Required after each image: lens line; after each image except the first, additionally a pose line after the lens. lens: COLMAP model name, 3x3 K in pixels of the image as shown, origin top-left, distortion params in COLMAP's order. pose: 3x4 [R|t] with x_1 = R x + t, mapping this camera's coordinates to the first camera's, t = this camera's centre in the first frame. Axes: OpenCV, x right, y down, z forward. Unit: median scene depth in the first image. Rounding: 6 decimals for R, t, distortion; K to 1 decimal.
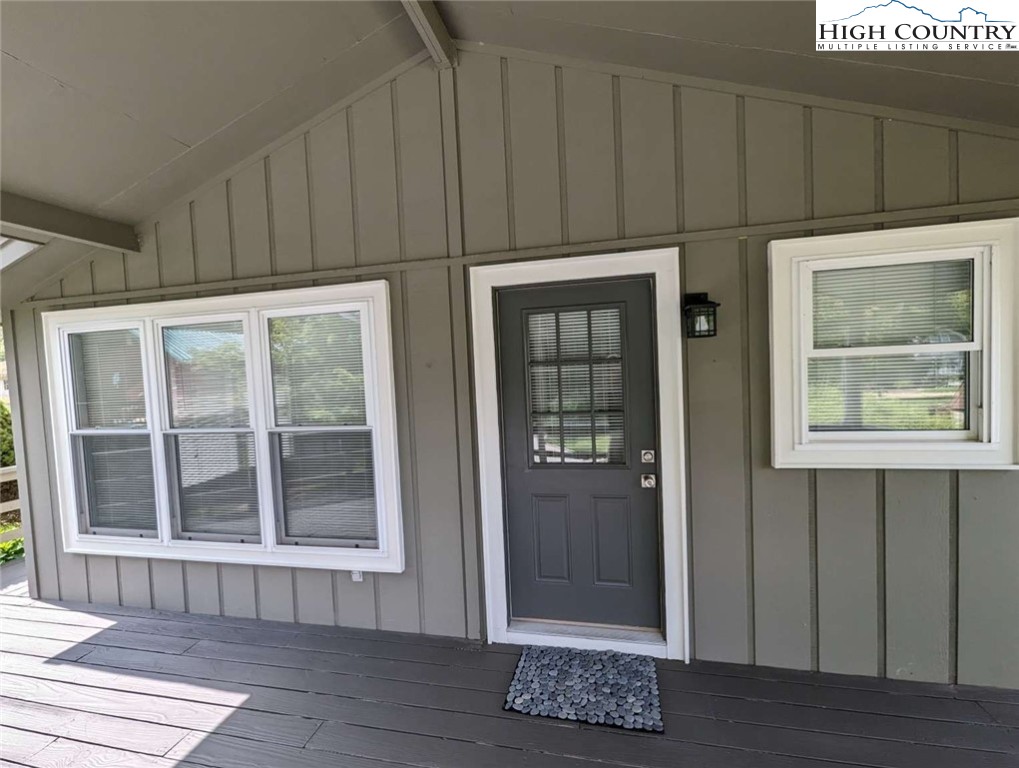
lens RADIAL K [[422.7, 0, 512.4], [0, 422.7, 387.9], [0, 0, 1]] dist [0.003590, -0.001667]
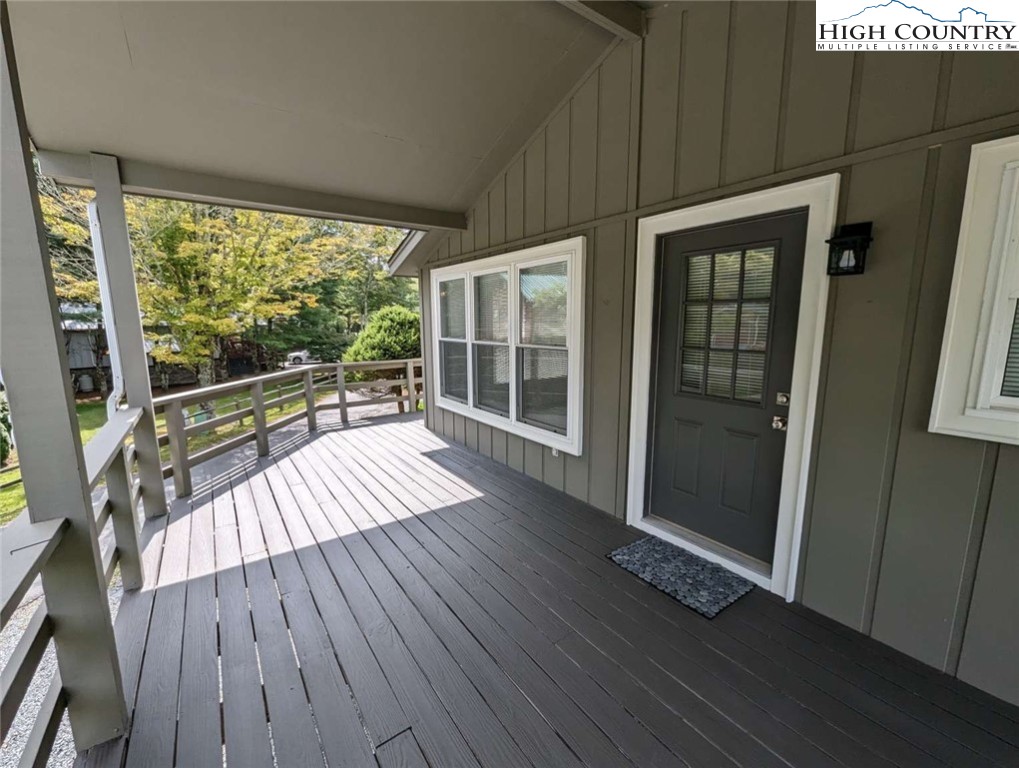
lens RADIAL K [[422.7, 0, 508.1], [0, 422.7, 383.4], [0, 0, 1]] dist [0.003590, -0.001667]
pose [[0.736532, 0.139328, -0.661898, 0.457470], [-0.051870, 0.987308, 0.150107, 0.009854], [0.674411, -0.076226, 0.734411, -0.146447]]
